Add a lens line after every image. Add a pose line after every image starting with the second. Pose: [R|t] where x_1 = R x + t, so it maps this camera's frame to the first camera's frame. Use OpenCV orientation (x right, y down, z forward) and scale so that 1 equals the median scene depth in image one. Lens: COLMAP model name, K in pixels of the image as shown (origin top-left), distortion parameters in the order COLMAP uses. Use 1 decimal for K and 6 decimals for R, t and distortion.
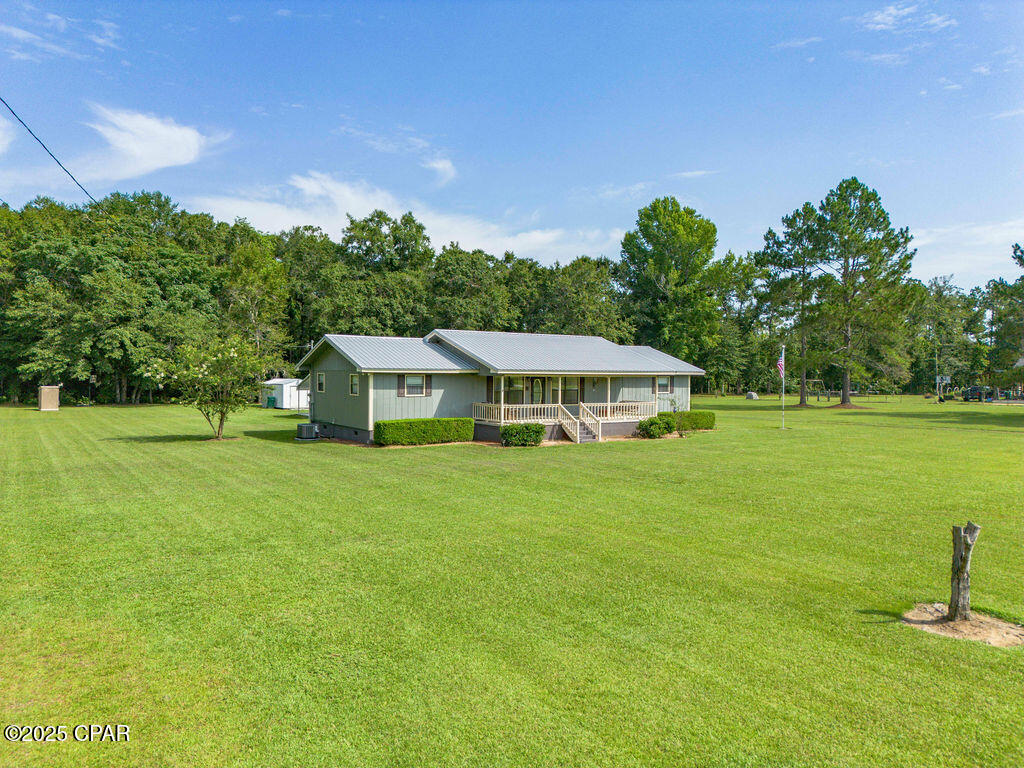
lens RADIAL K [[714.6, 0, 514.9], [0, 714.6, 366.9], [0, 0, 1]] dist [0.032681, -0.005111]
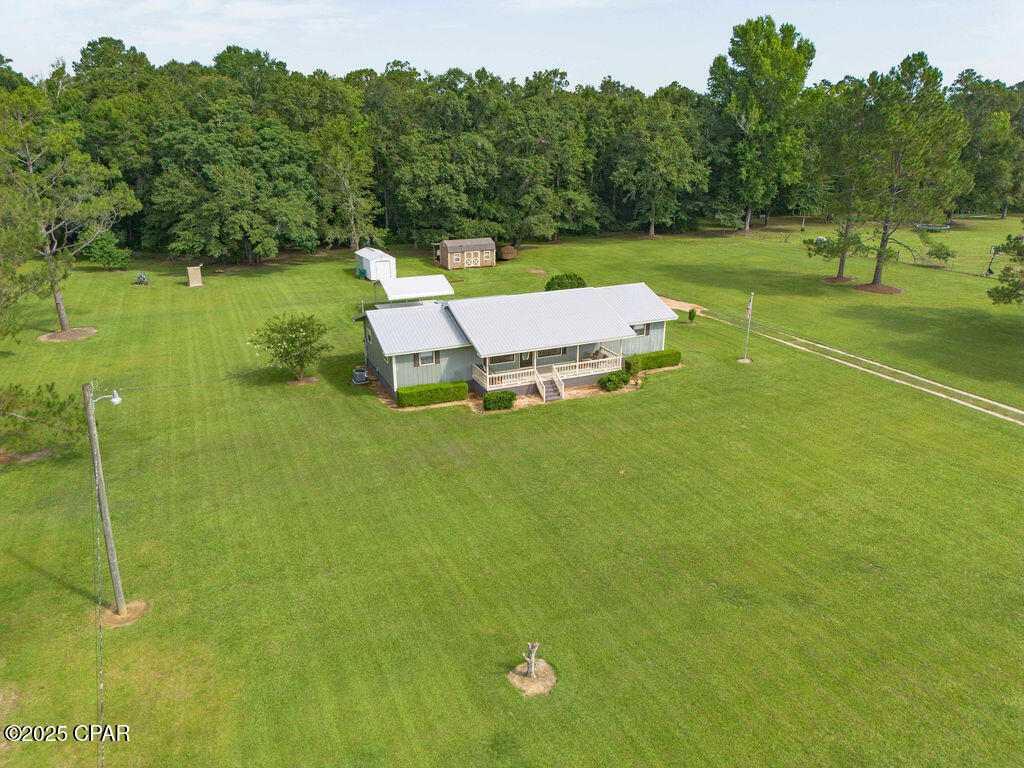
lens RADIAL K [[714.6, 0, 514.9], [0, 714.6, 366.9], [0, 0, 1]] dist [0.032681, -0.005111]
pose [[0.984412, 0.044141, -0.170250, 0.130849], [0.013940, 0.945368, 0.325708, -0.200263], [0.175326, -0.323004, 0.930016, -0.129824]]
